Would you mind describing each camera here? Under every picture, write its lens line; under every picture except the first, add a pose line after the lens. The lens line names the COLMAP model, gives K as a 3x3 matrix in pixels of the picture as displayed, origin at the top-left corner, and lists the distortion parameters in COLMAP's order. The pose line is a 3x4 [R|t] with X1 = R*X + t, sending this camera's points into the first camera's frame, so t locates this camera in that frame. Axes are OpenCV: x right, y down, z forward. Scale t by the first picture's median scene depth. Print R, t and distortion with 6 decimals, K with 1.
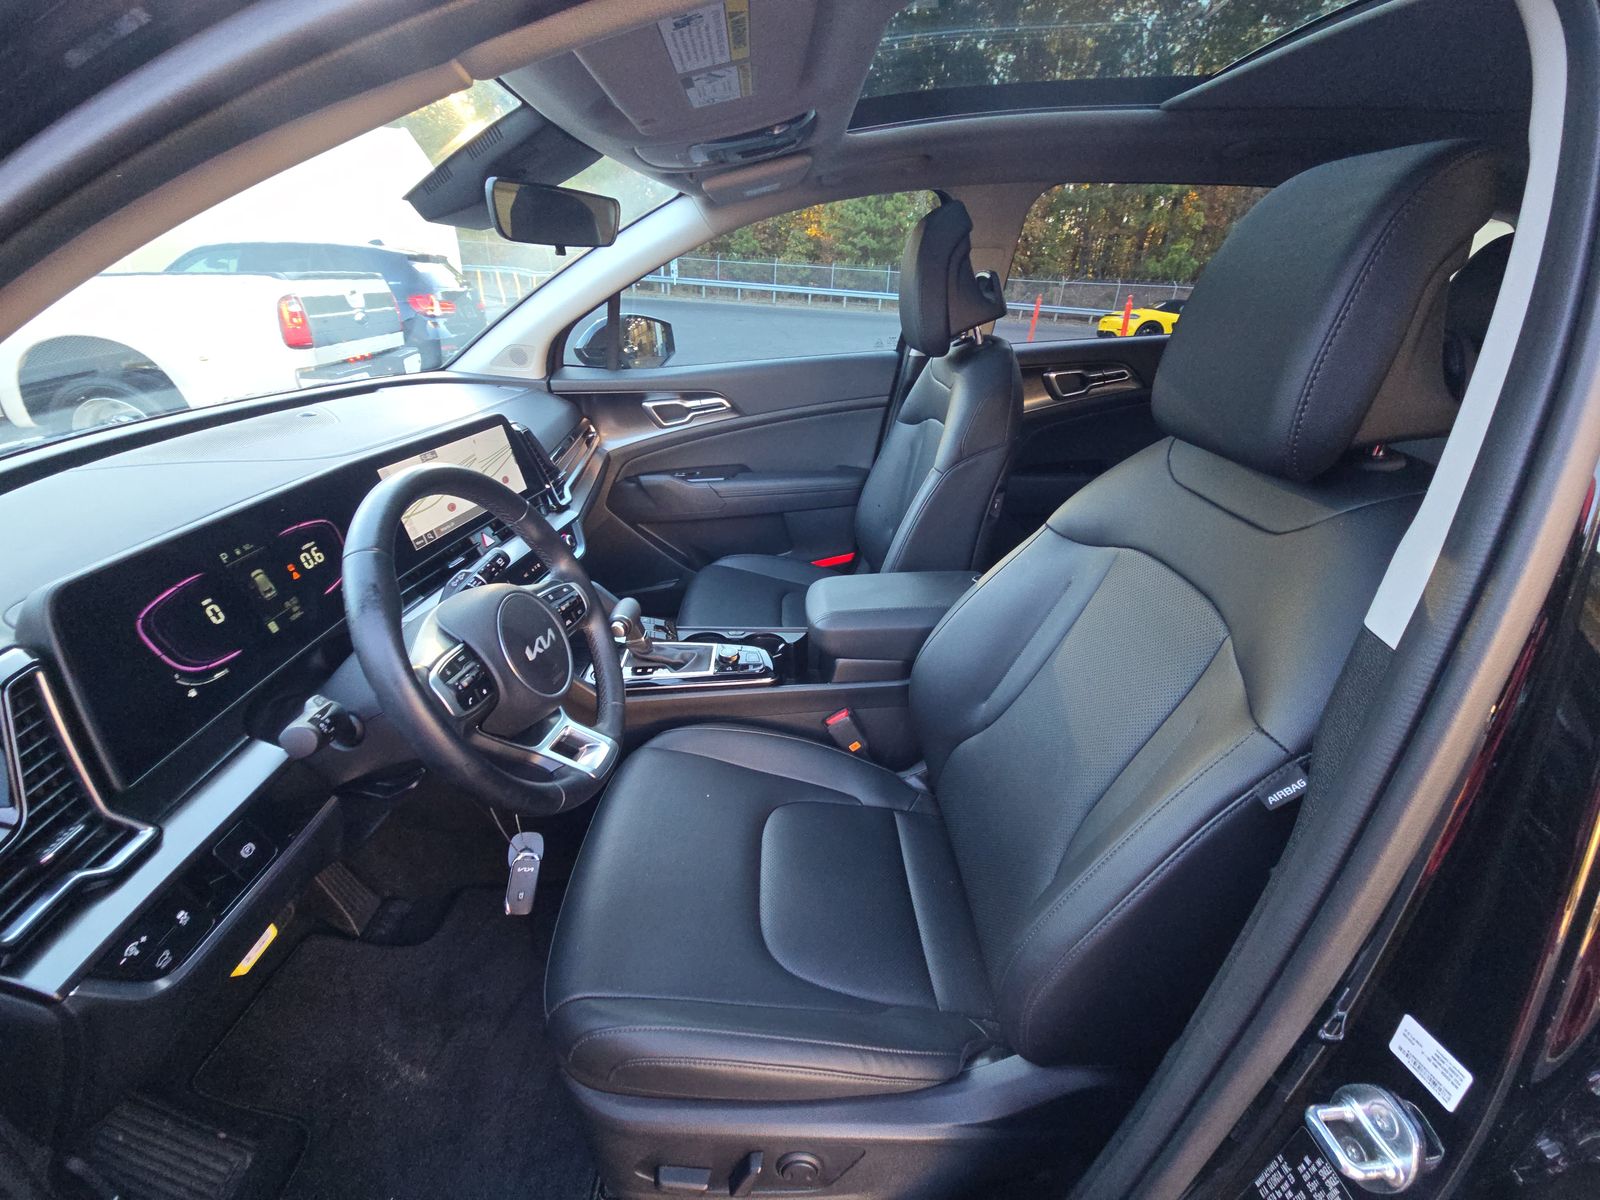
lens RADIAL K [[643.5, 0, 806.8], [0, 643.5, 613.1], [0, 0, 1]] dist [-0.002765, -0.003590]
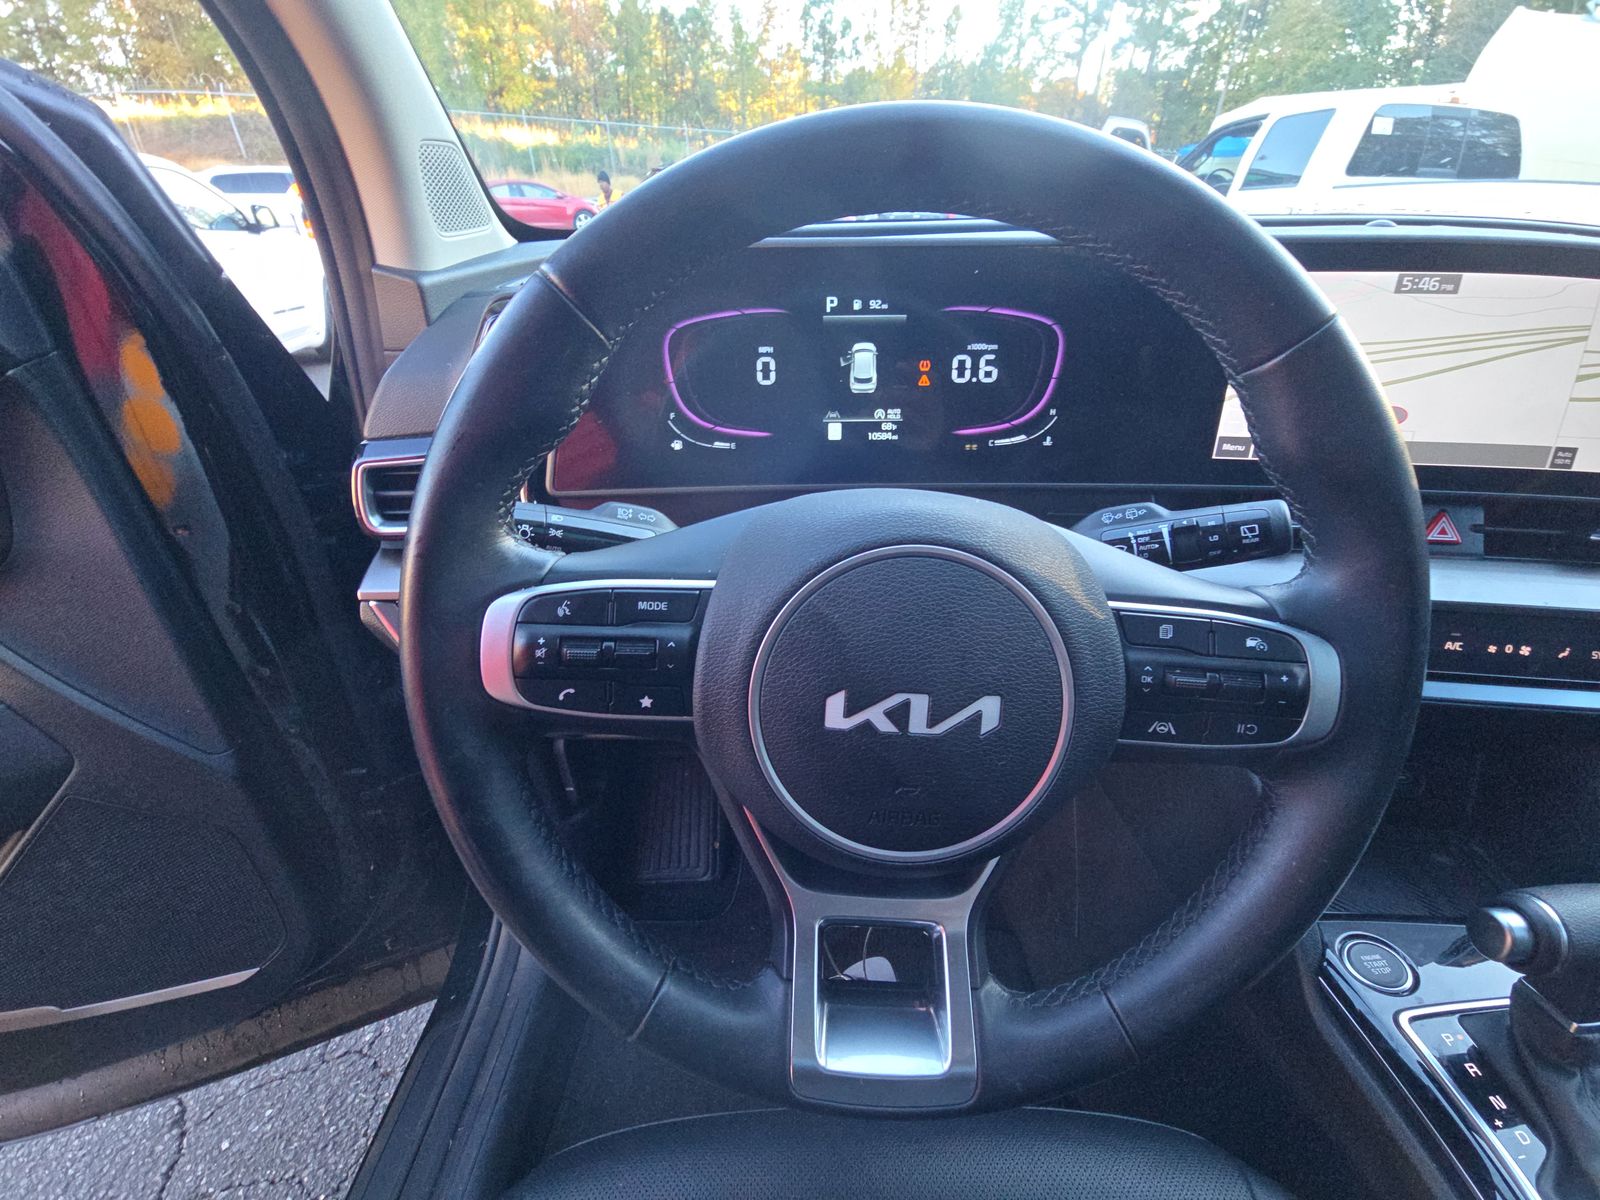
lens RADIAL K [[643.5, 0, 800.4], [0, 643.5, 608.2], [0, 0, 1]] dist [-0.002765, -0.003590]
pose [[-0.028967, 0.497764, -0.866829, -0.152316], [-0.447211, 0.769107, 0.456593, -0.121973], [0.893959, 0.400881, 0.200326, 0.875022]]
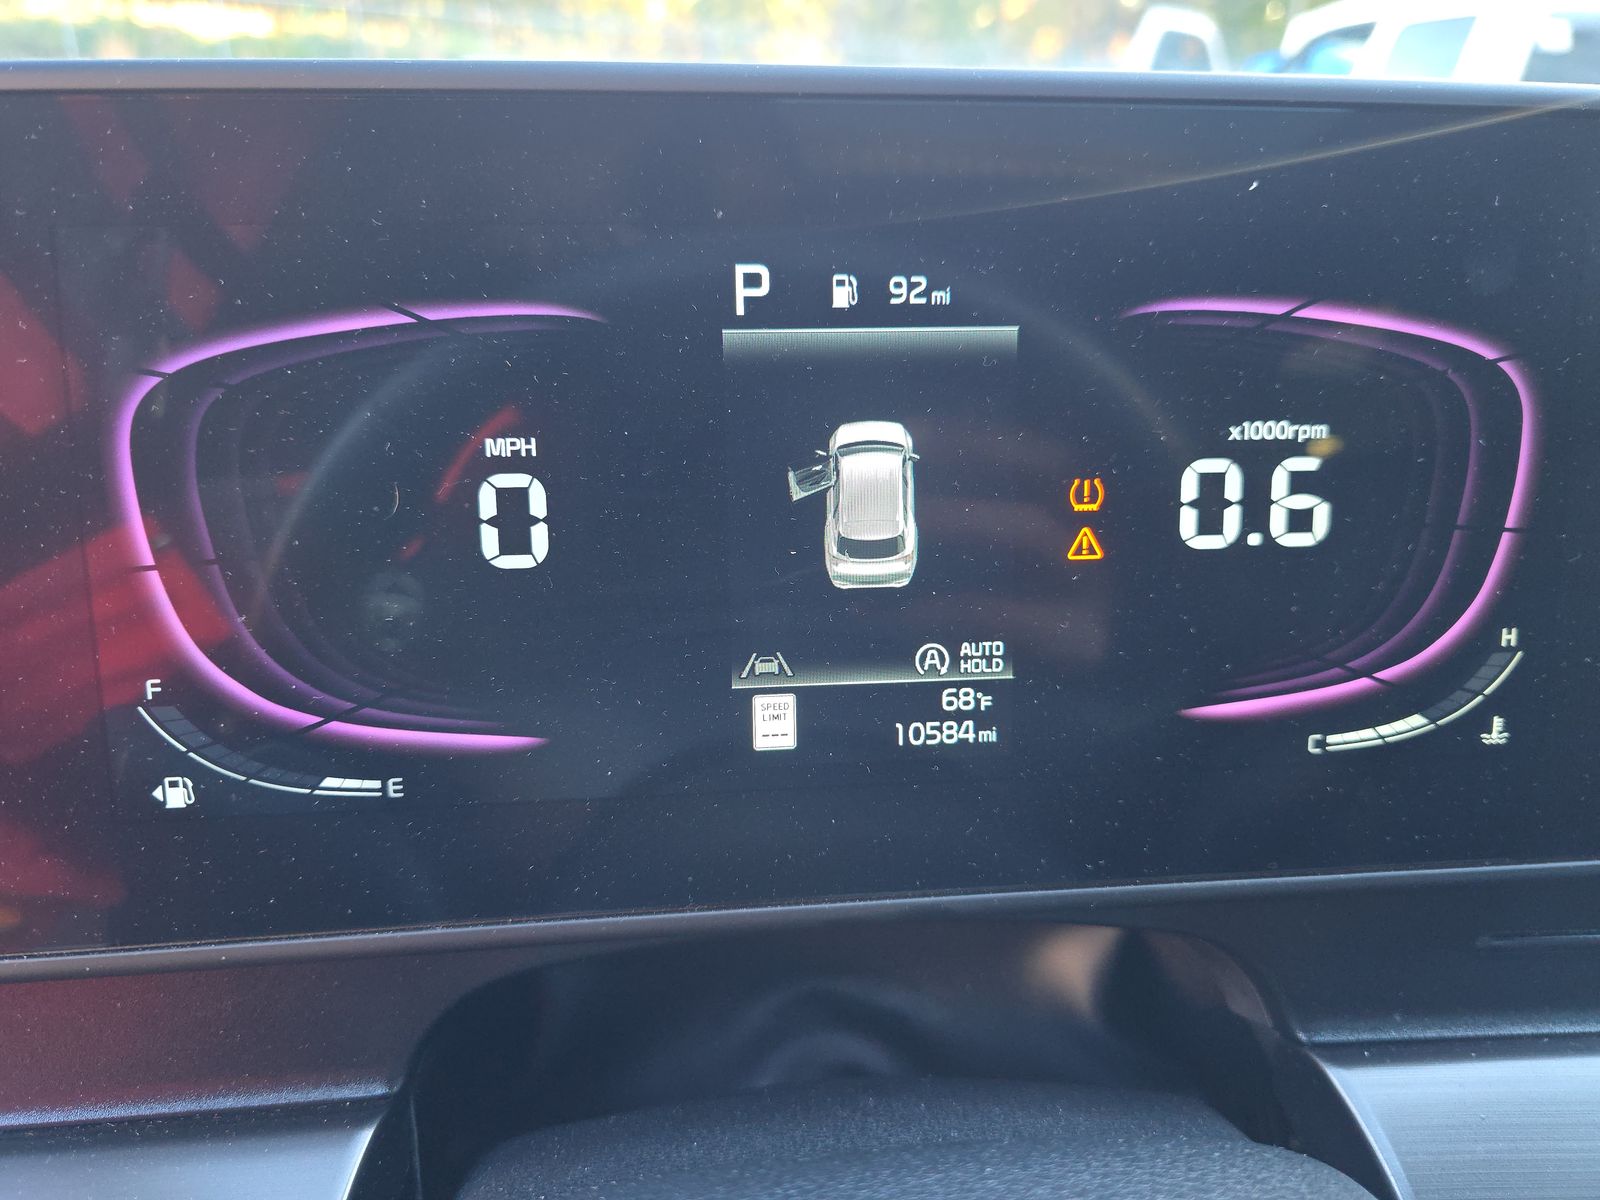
lens RADIAL K [[1110.4, 0, 795.0], [0, 1110.4, 599.0], [0, 0, 1]] dist [-0.011452, -0.006326]
pose [[0.074585, 0.350361, -0.933640, -0.527086], [-0.458576, 0.843432, 0.279876, -0.096473], [0.885520, 0.407271, 0.223575, 0.886638]]
